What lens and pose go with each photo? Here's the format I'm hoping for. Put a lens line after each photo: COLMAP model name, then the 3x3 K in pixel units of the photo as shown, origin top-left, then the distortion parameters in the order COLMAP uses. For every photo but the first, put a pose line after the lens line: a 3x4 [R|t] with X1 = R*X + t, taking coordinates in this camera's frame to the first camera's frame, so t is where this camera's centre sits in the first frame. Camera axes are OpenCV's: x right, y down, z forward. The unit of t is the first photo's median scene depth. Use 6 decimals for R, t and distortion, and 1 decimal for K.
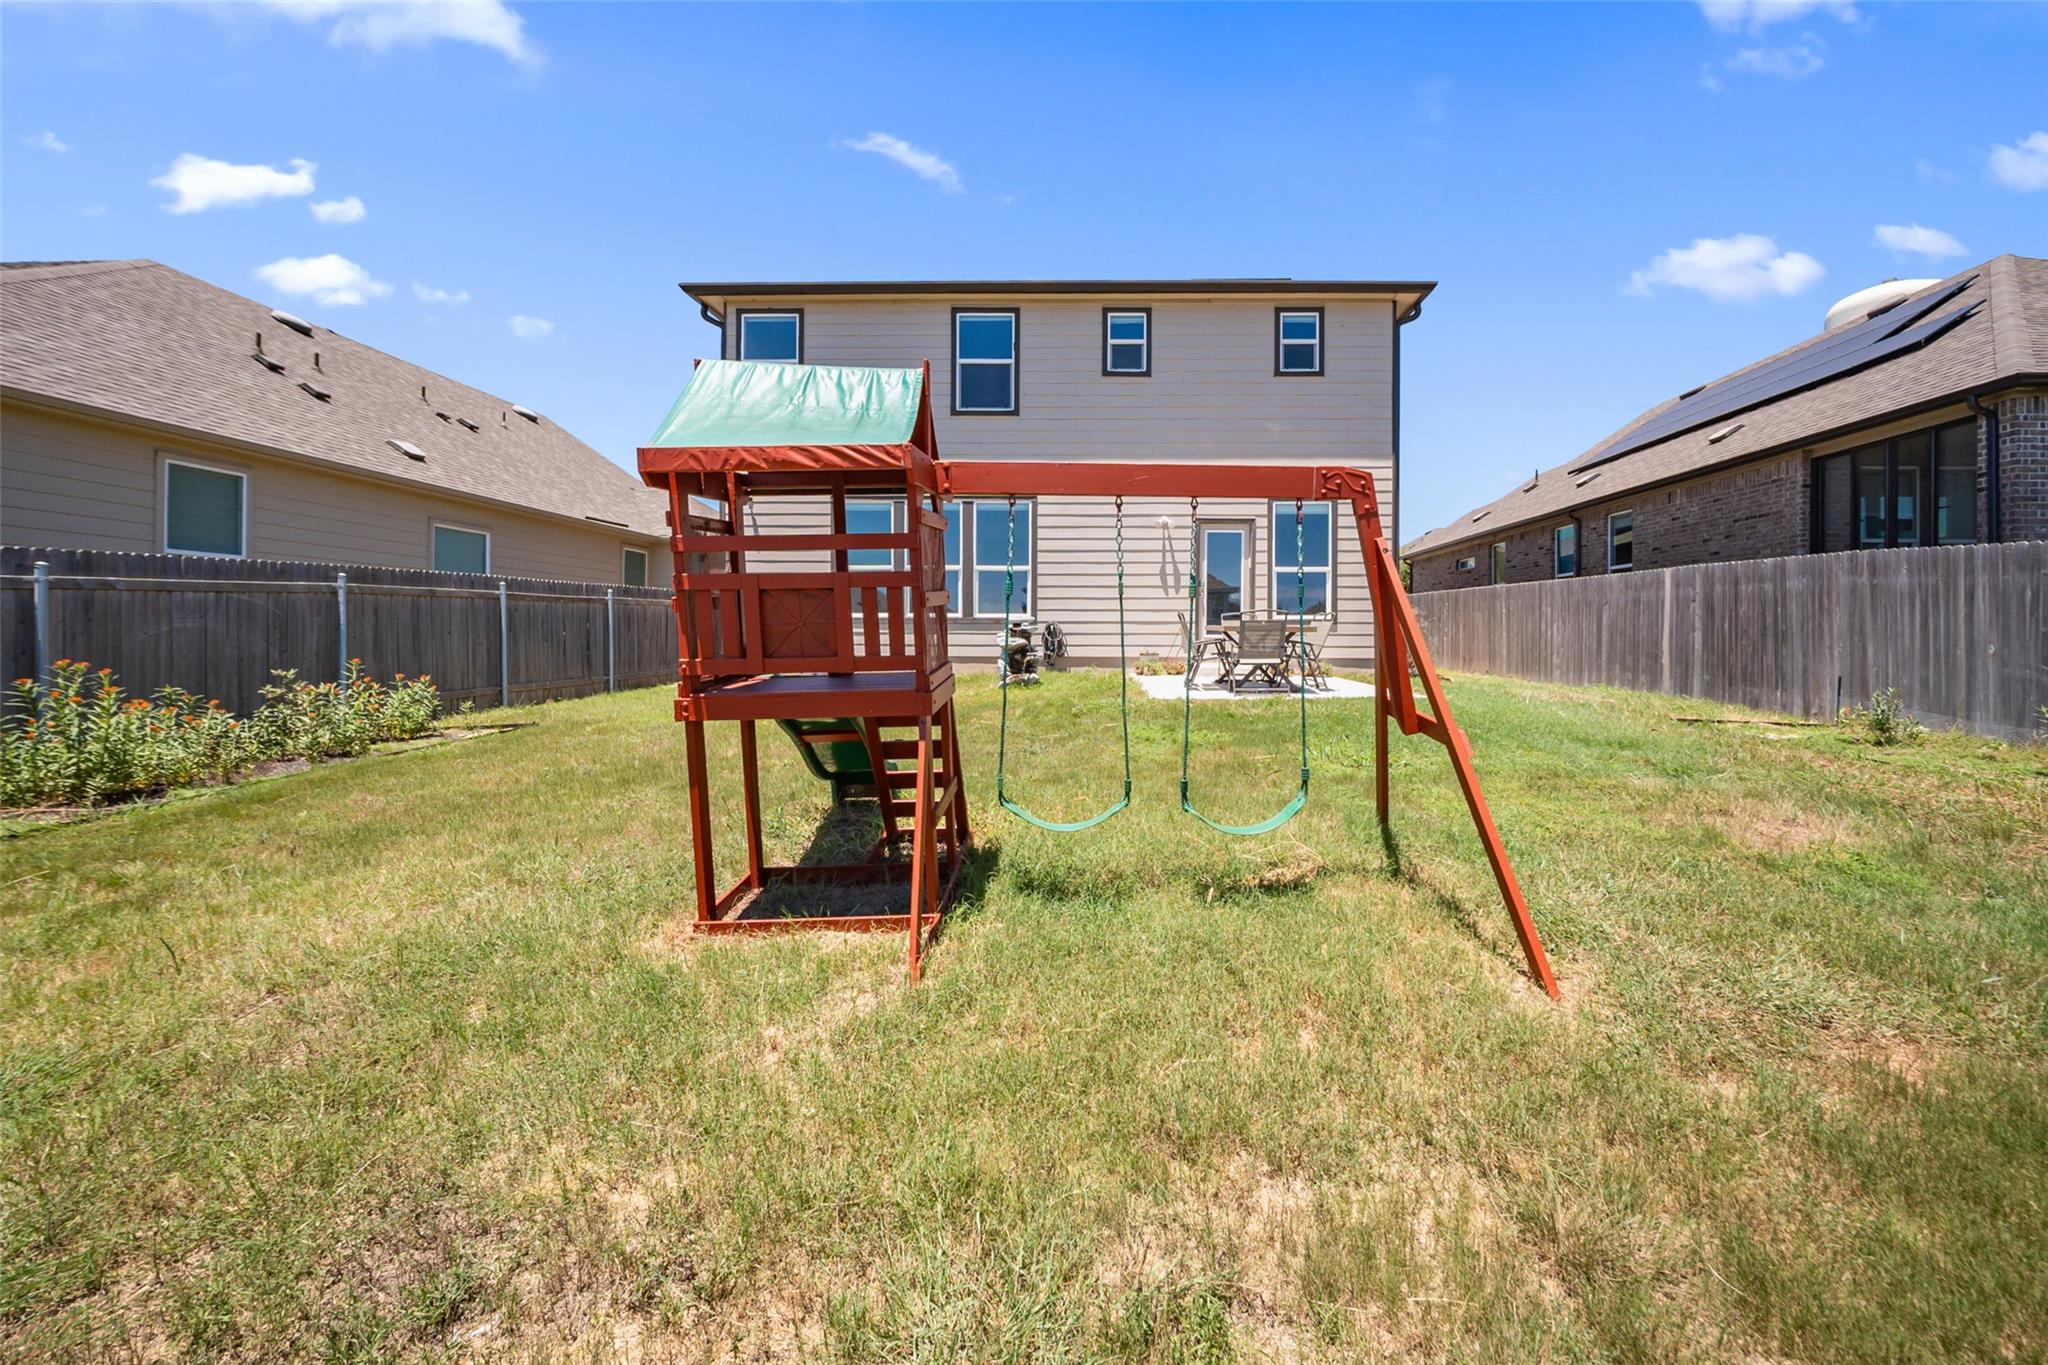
lens RADIAL K [[833.4, 0, 1096.5], [0, 833.4, 648.2], [0, 0, 1]] dist [0.002160, -0.000081]
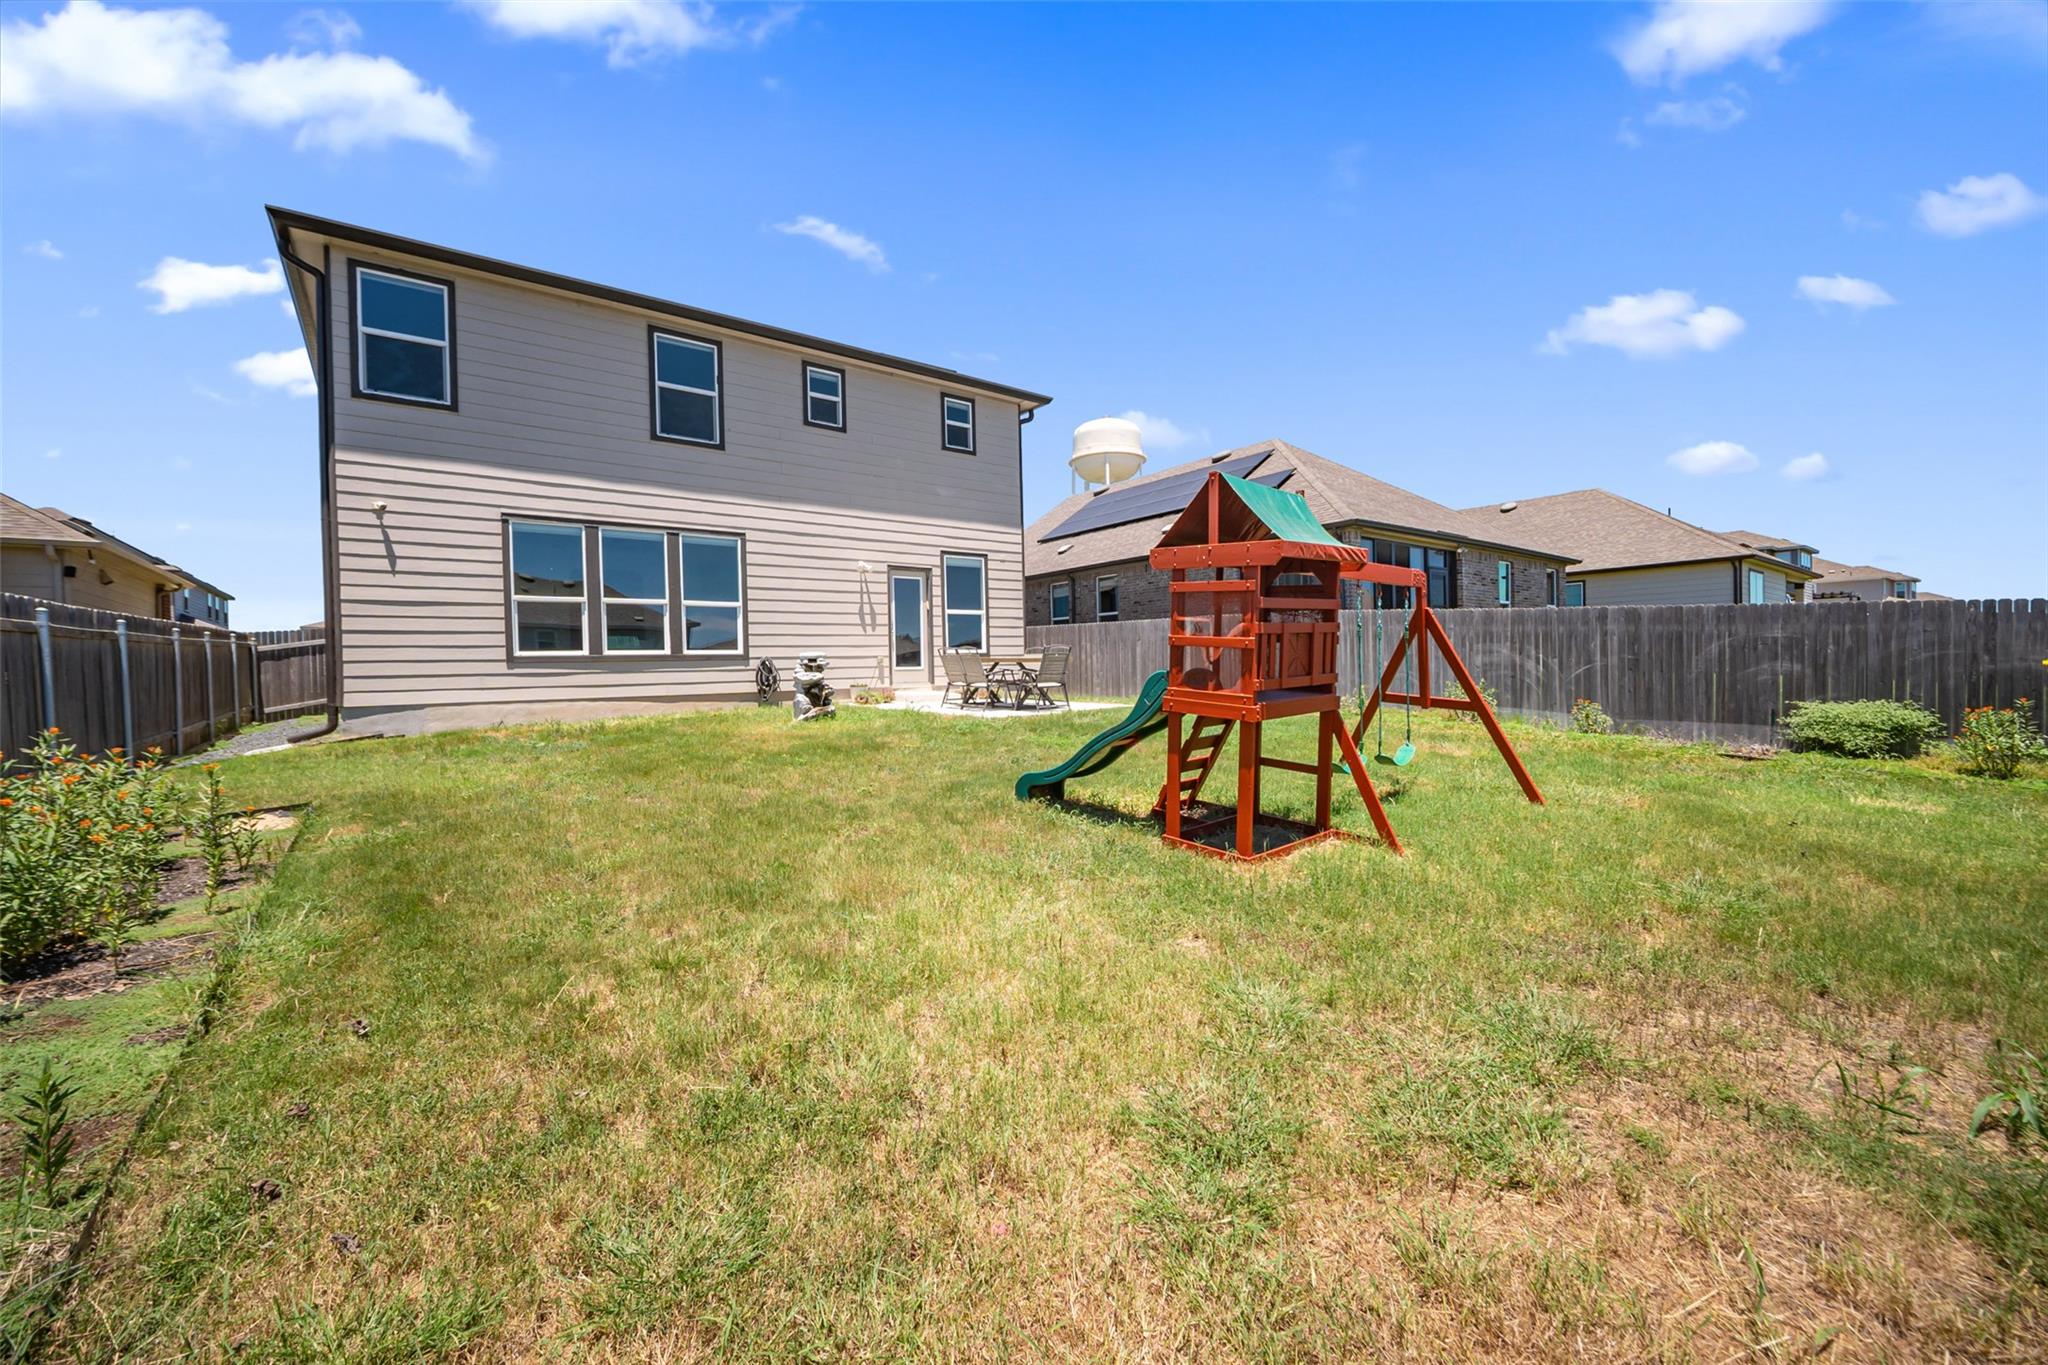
lens RADIAL K [[804.1, 0, 1022.0], [0, 804.1, 679.8], [0, 0, 1]] dist [-0.000010, -0.000333]
pose [[0.776406, -0.031832, 0.629429, -0.431039], [0.027815, 0.999481, 0.016235, -0.011999], [-0.629619, 0.004903, 0.776889, 0.034233]]
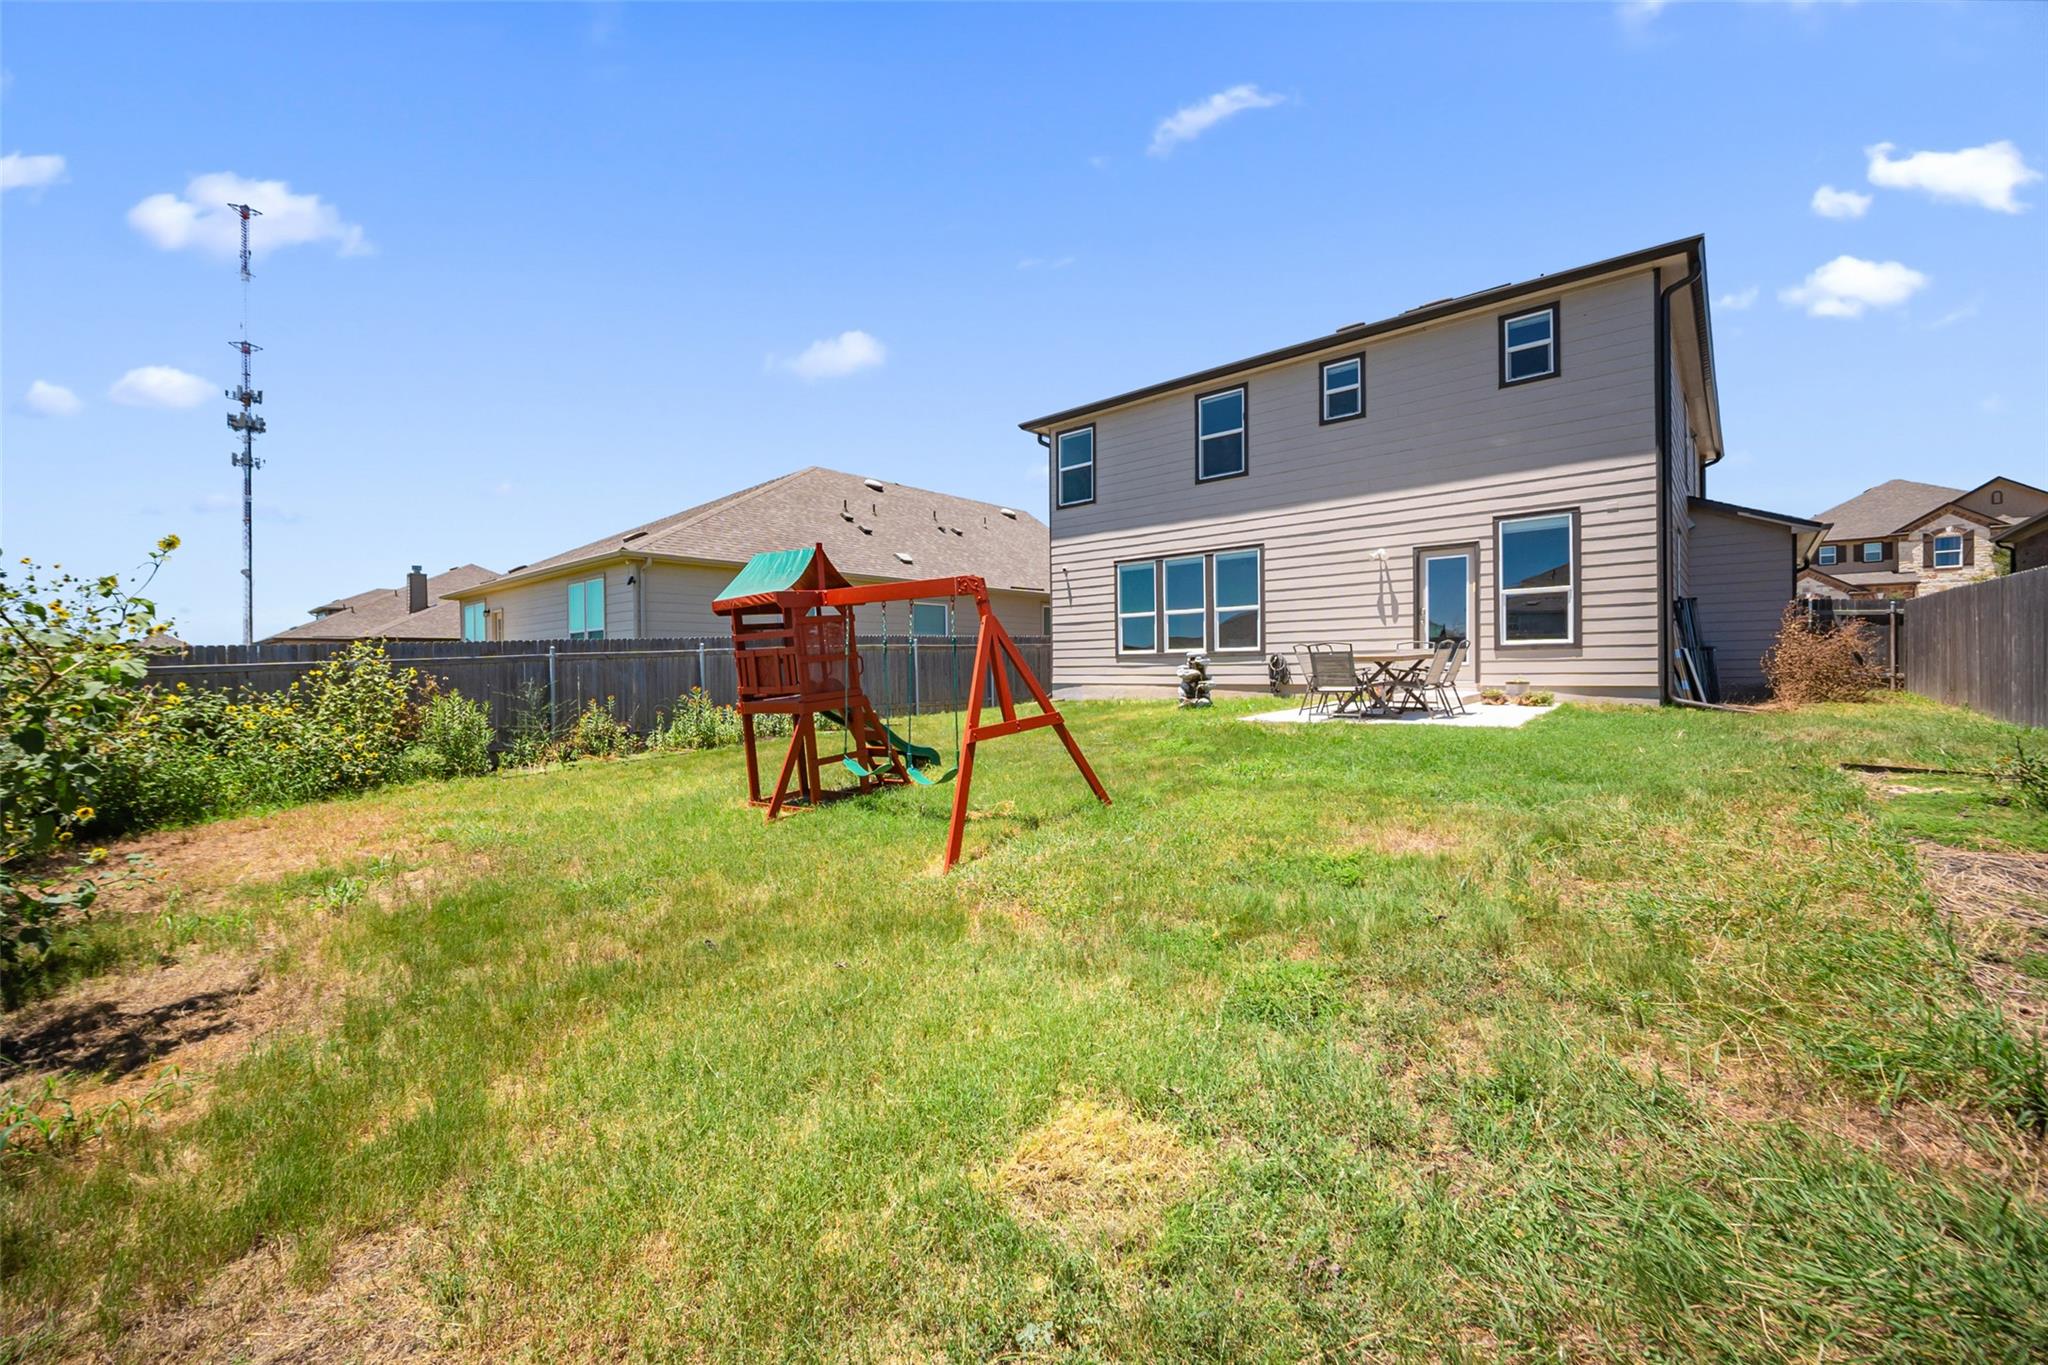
lens RADIAL K [[804.1, 0, 1022.0], [0, 804.1, 679.8], [0, 0, 1]] dist [-0.000010, -0.000333]
pose [[0.764171, -0.005424, -0.644991, 0.384328], [0.008615, 0.999961, 0.001798, -0.001085], [0.644957, -0.006930, 0.764188, -0.053519]]
